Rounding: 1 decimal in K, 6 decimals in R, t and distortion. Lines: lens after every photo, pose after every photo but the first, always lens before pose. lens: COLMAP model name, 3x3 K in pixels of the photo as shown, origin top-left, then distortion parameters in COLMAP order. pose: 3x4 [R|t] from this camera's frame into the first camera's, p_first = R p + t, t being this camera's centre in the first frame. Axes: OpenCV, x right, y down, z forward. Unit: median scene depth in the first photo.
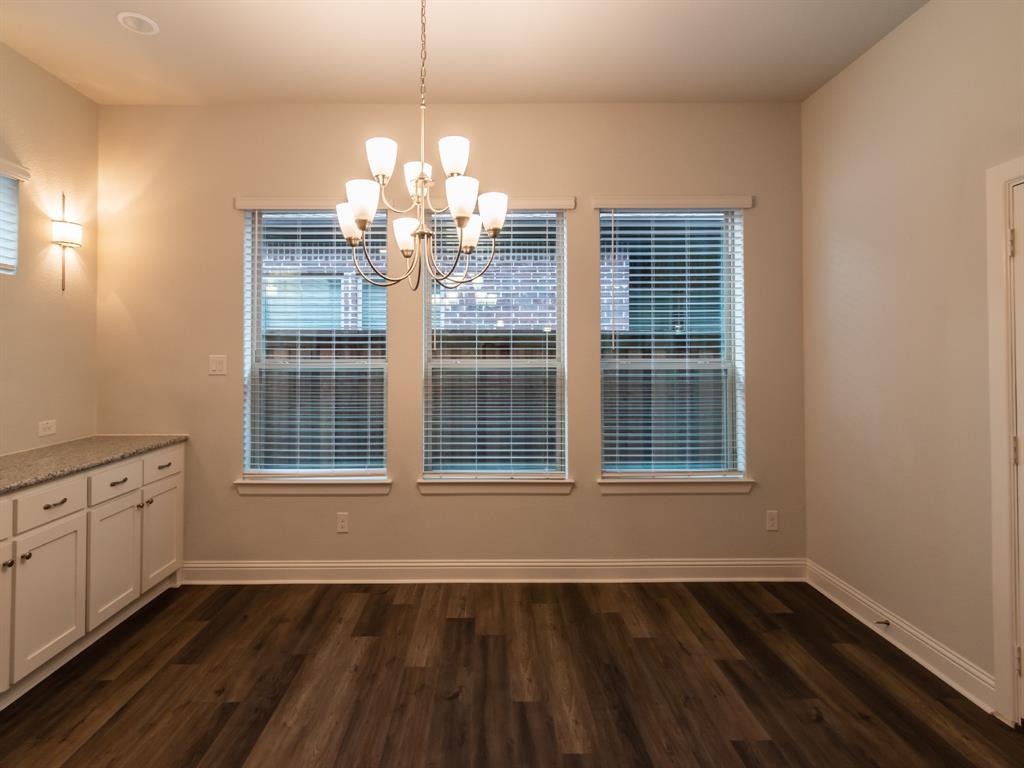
lens RADIAL K [[505.1, 0, 476.6], [0, 505.1, 342.1], [0, 0, 1]] dist [0.002664, -0.000480]
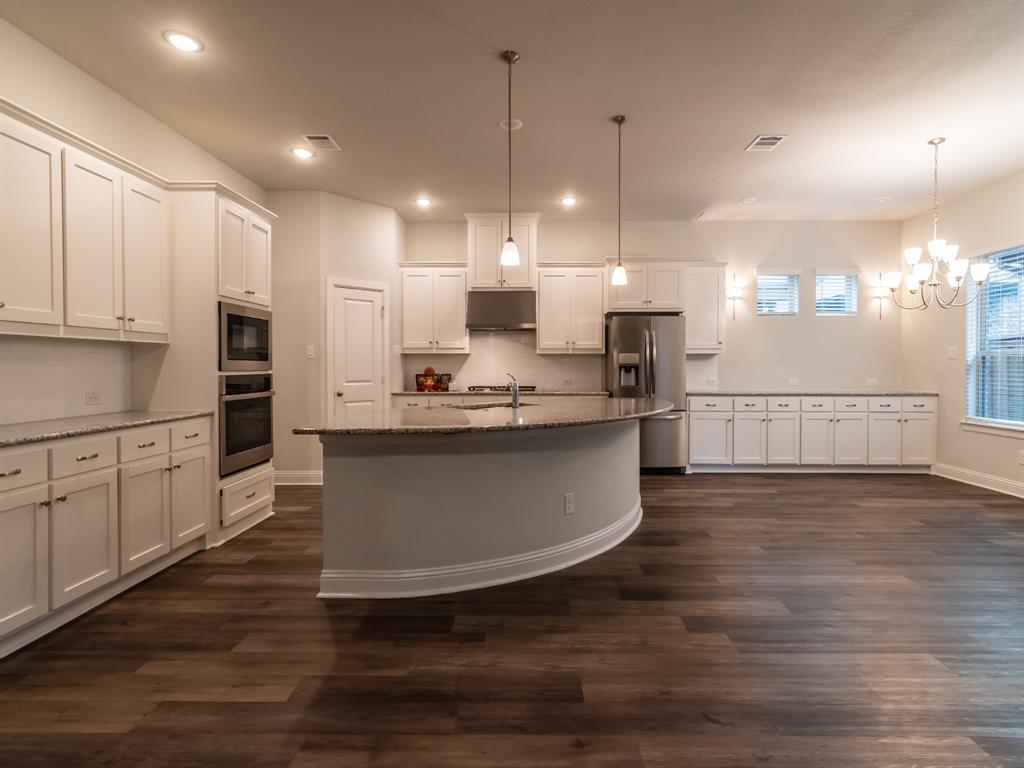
lens RADIAL K [[505.1, 0, 531.4], [0, 505.1, 368.8], [0, 0, 1]] dist [0.002664, -0.000480]
pose [[-0.004915, 0.007101, -0.999963, 1.275617], [0.014029, 0.999877, 0.007031, 0.069074], [0.999890, -0.013994, -0.005014, -0.448208]]
